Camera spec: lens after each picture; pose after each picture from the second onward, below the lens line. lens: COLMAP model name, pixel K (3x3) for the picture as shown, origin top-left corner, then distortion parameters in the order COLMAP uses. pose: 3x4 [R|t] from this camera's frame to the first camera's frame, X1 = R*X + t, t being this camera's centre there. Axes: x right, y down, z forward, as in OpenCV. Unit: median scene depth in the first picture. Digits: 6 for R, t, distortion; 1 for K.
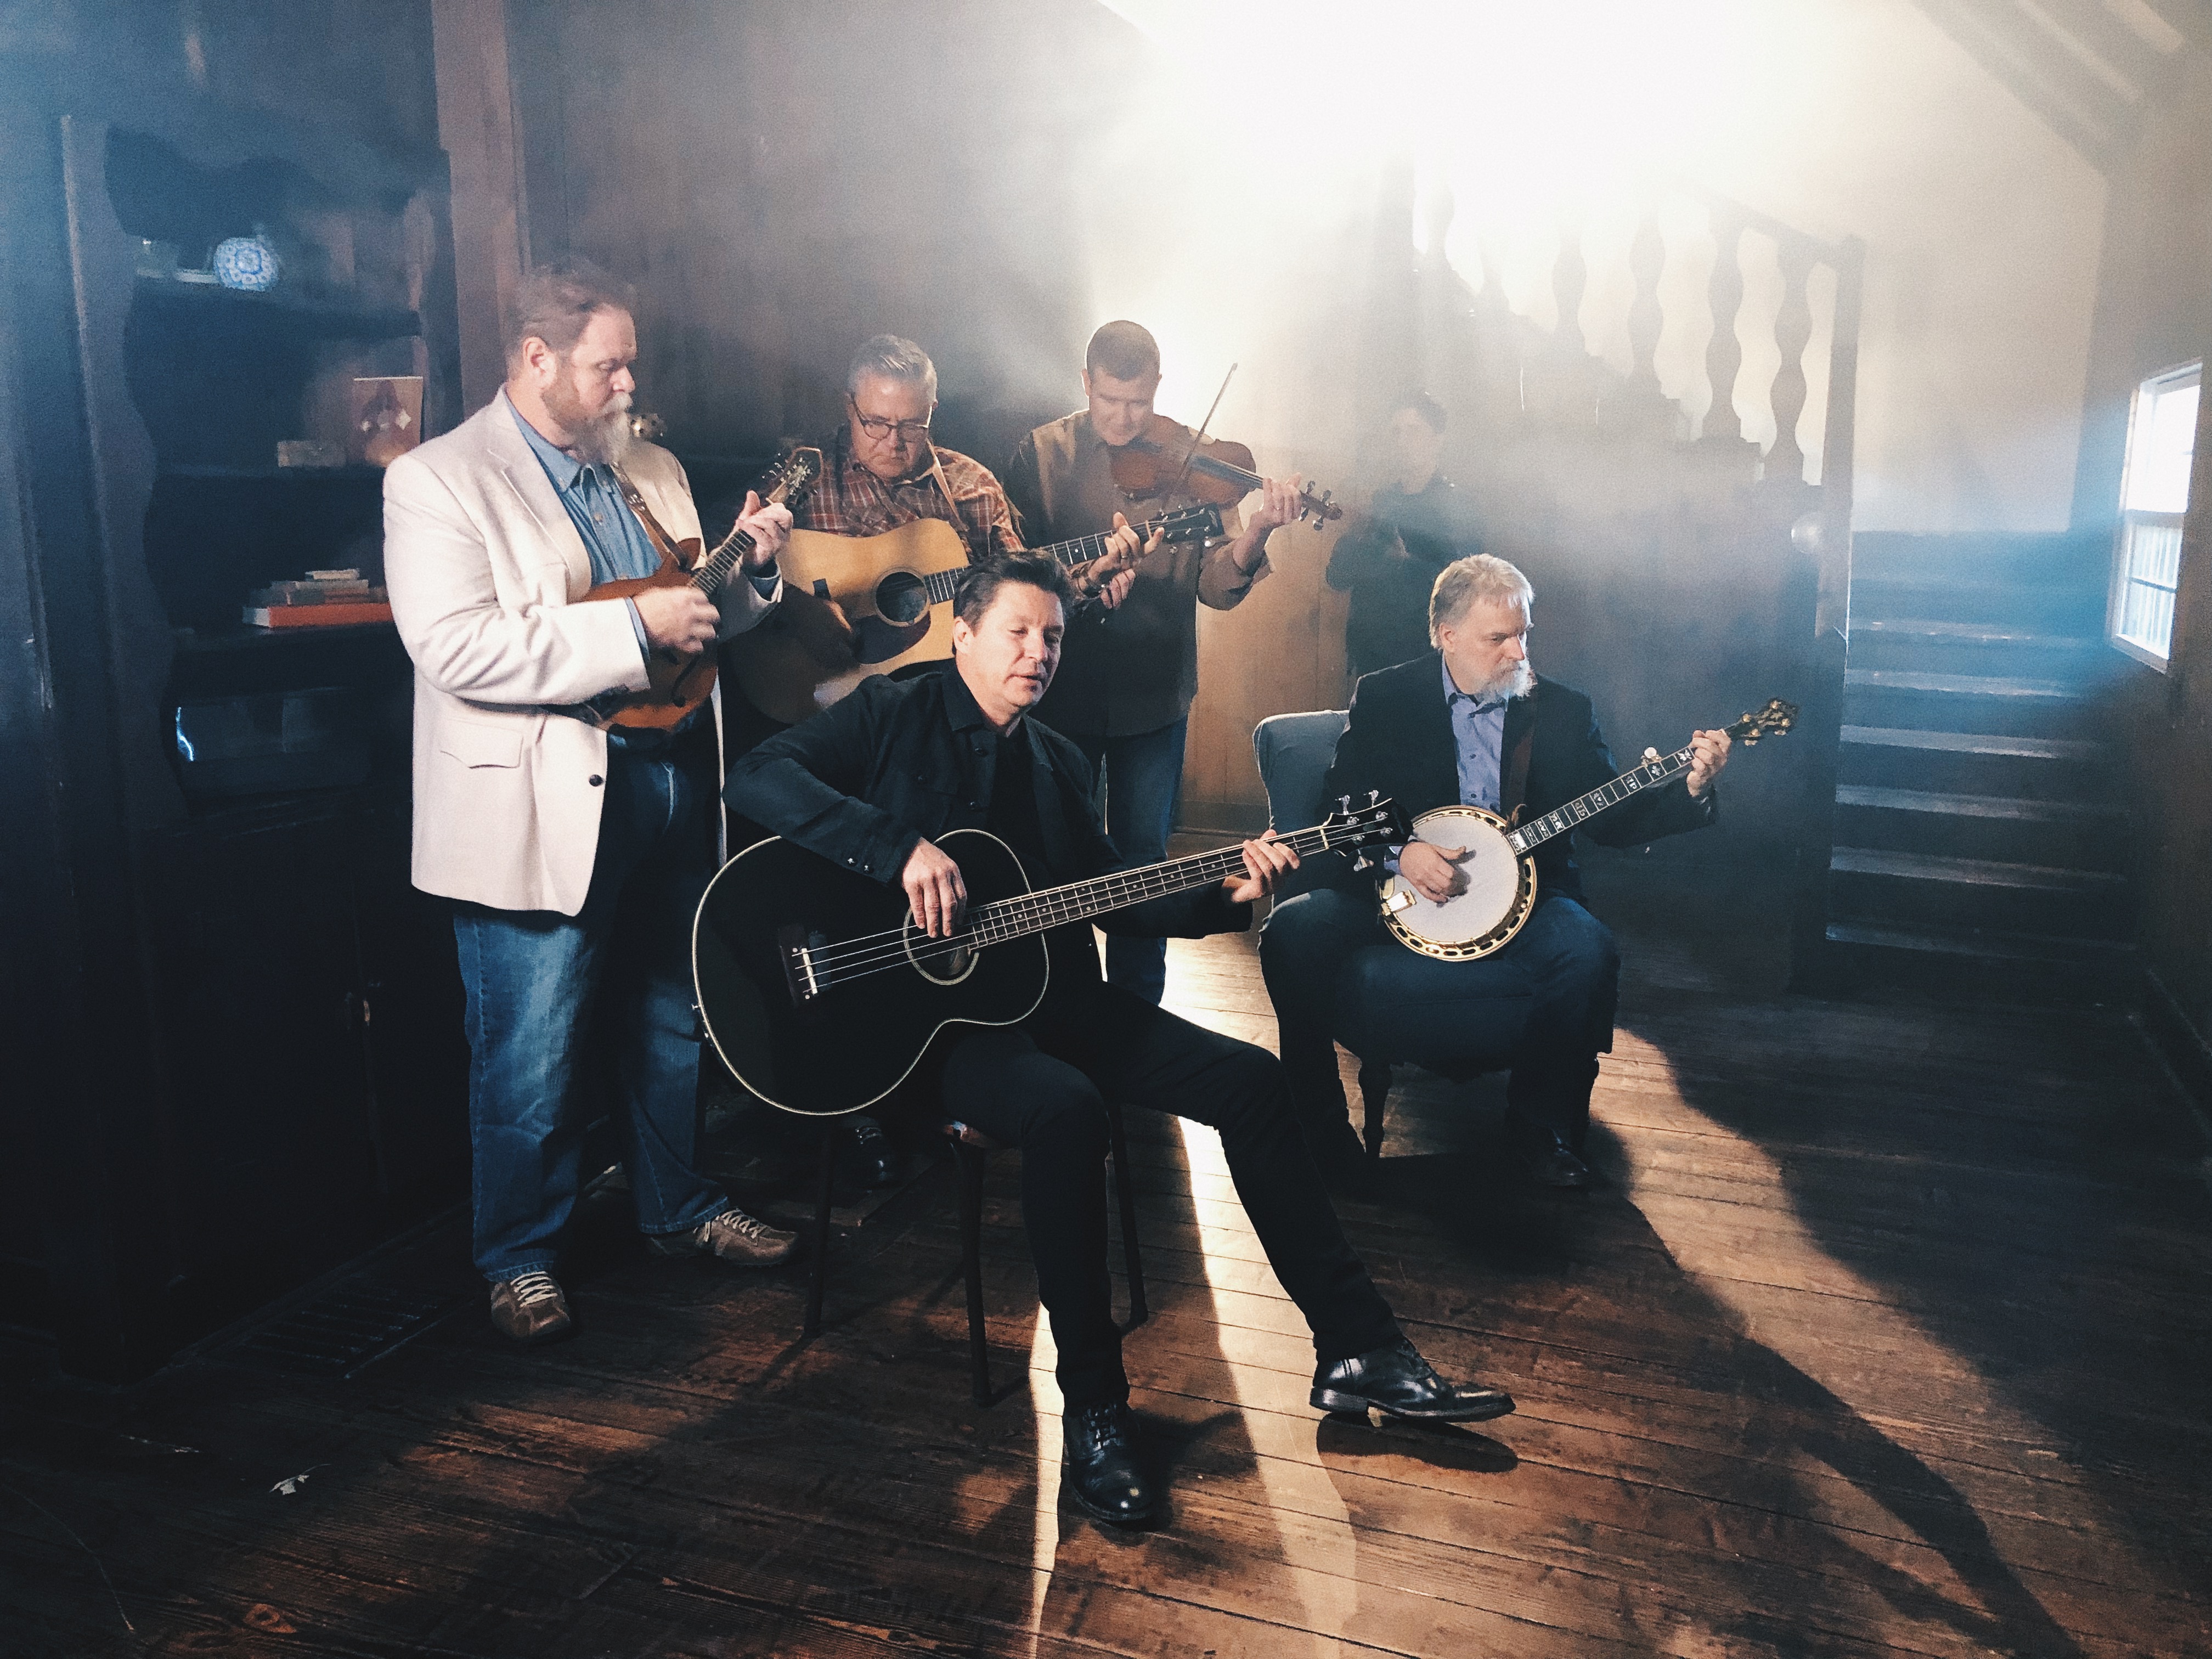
lens RADIAL K [[1784.9, 0, 1098.0], [0, 1784.9, 819.3], [0, 0, 1]] dist [0.003475, -0.007398]
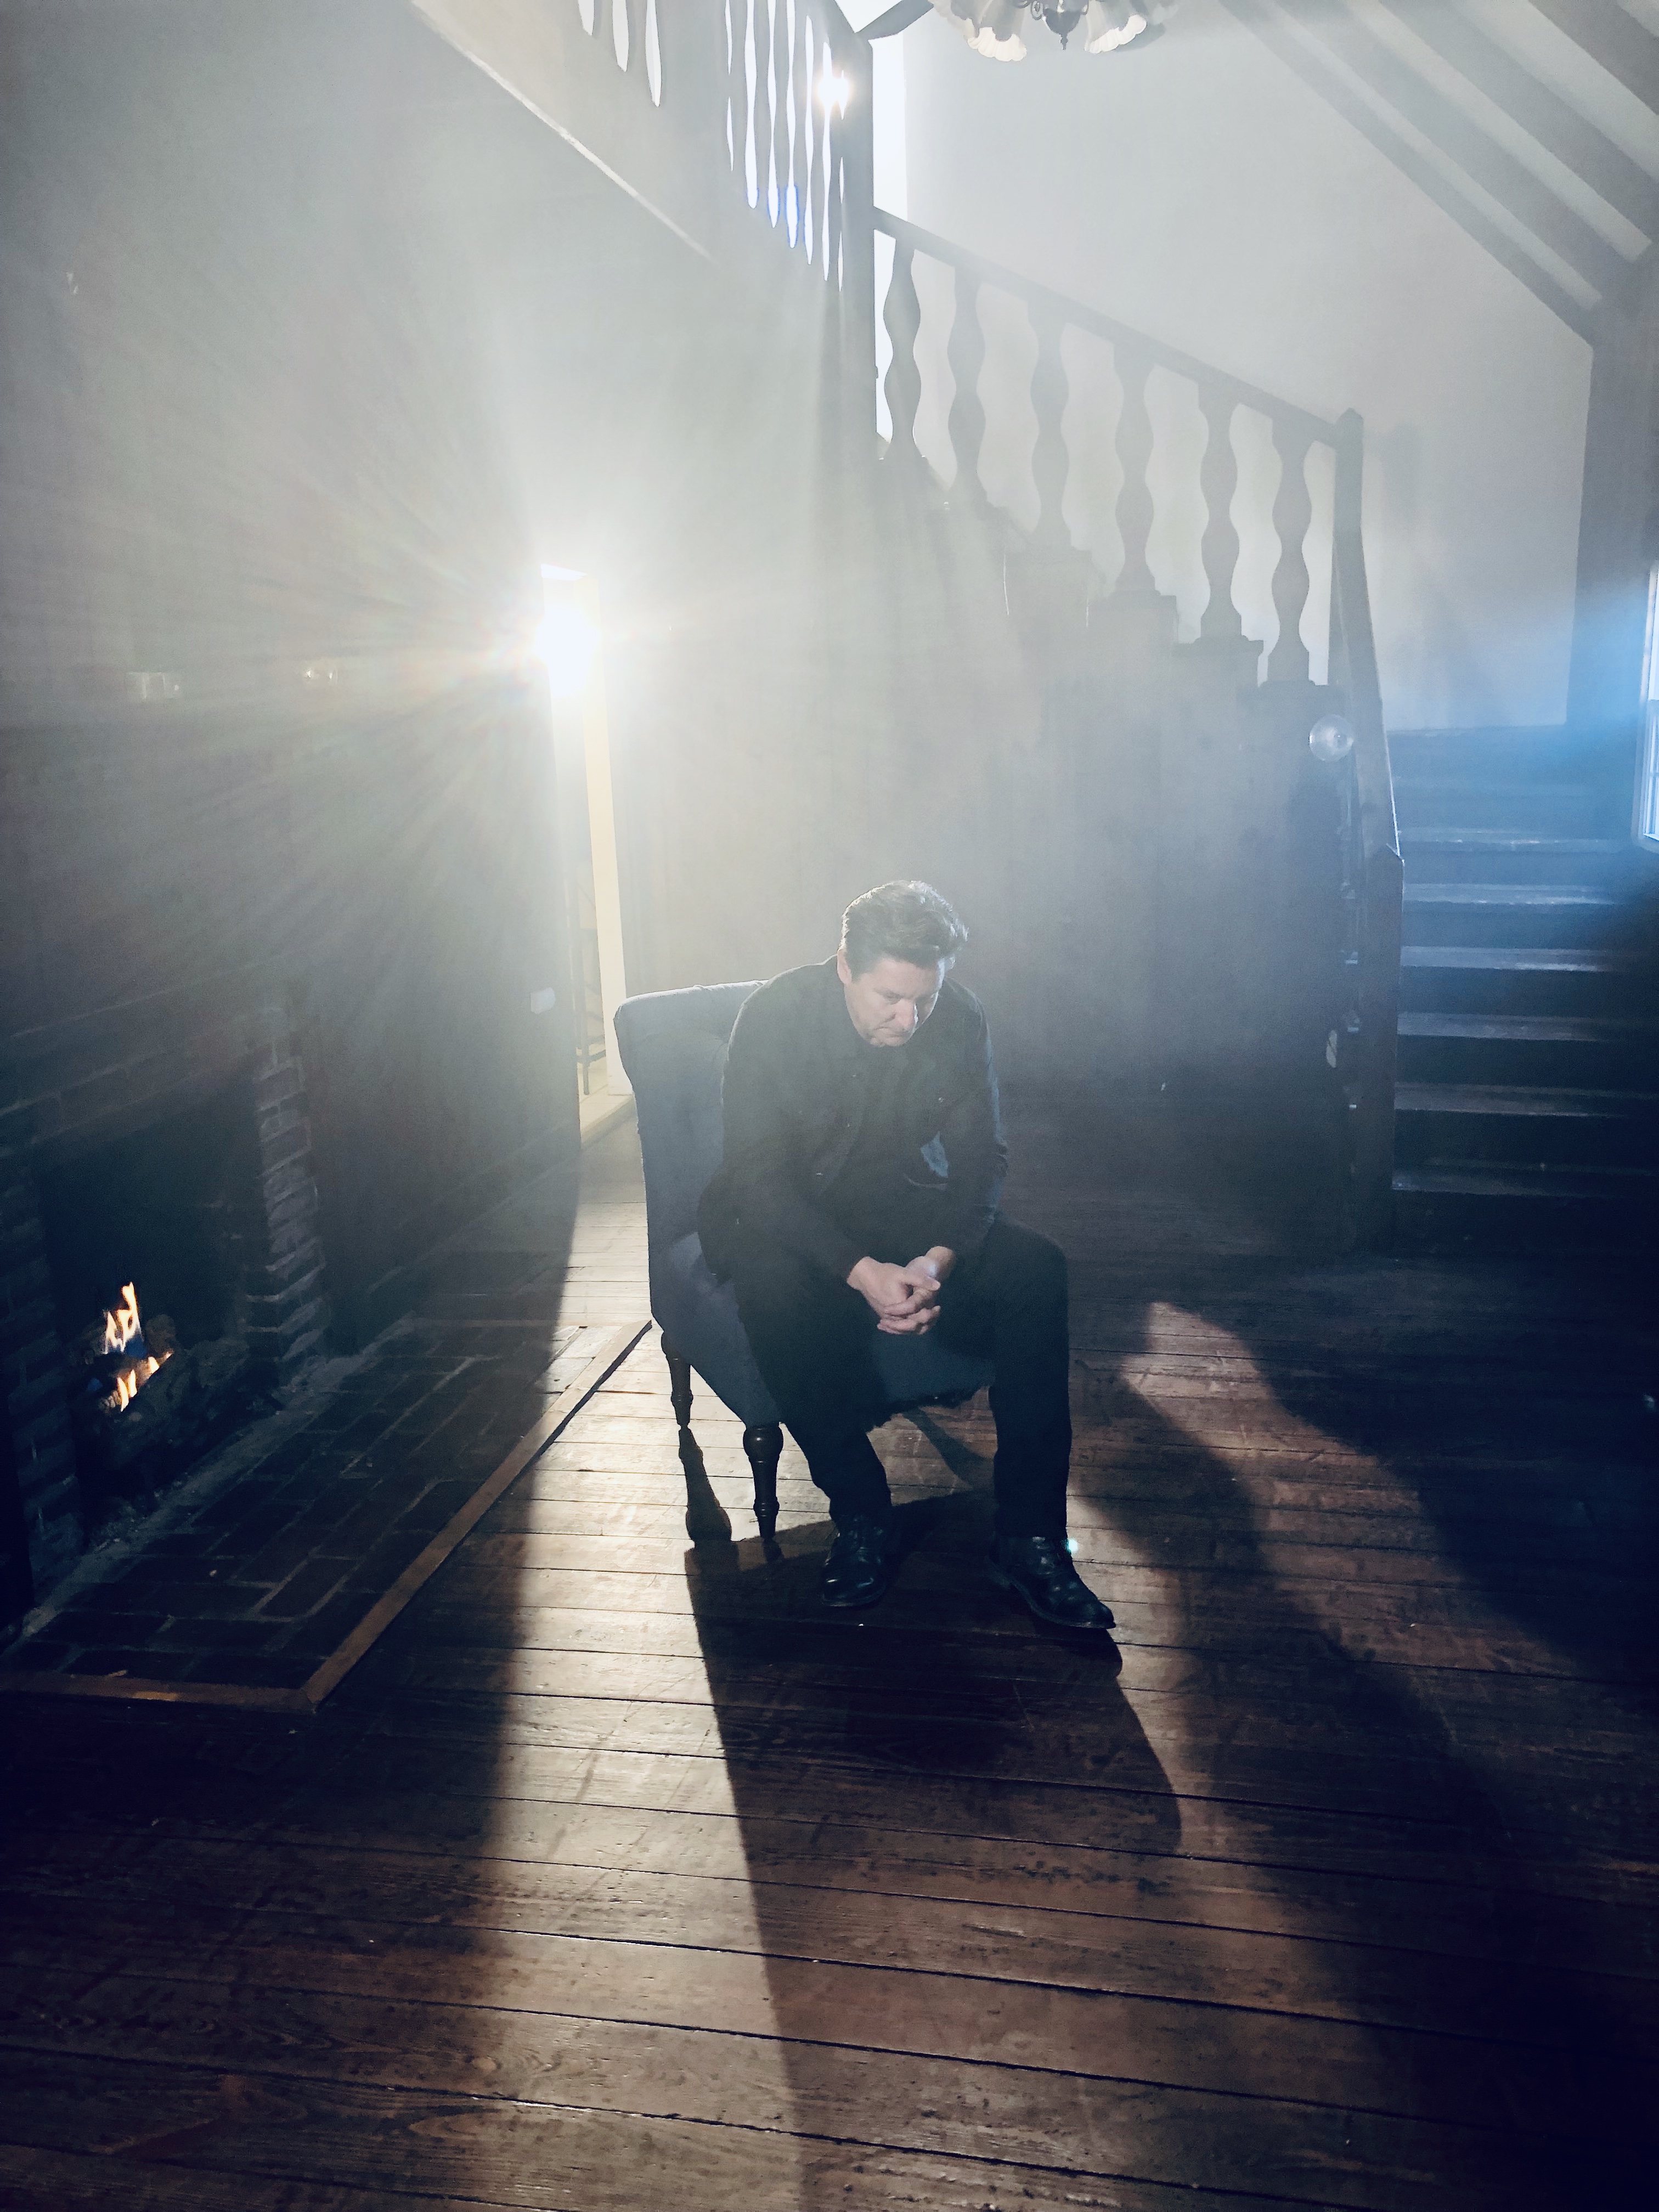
lens RADIAL K [[1784.9, 0, 838.0], [0, 1784.9, 1120.1], [0, 0, 1]] dist [0.003475, -0.007398]
pose [[0.985026, -0.073184, 0.156101, -0.011175], [0.066114, 0.996558, 0.050018, -0.037856], [-0.159224, -0.038949, 0.986474, 0.177188]]
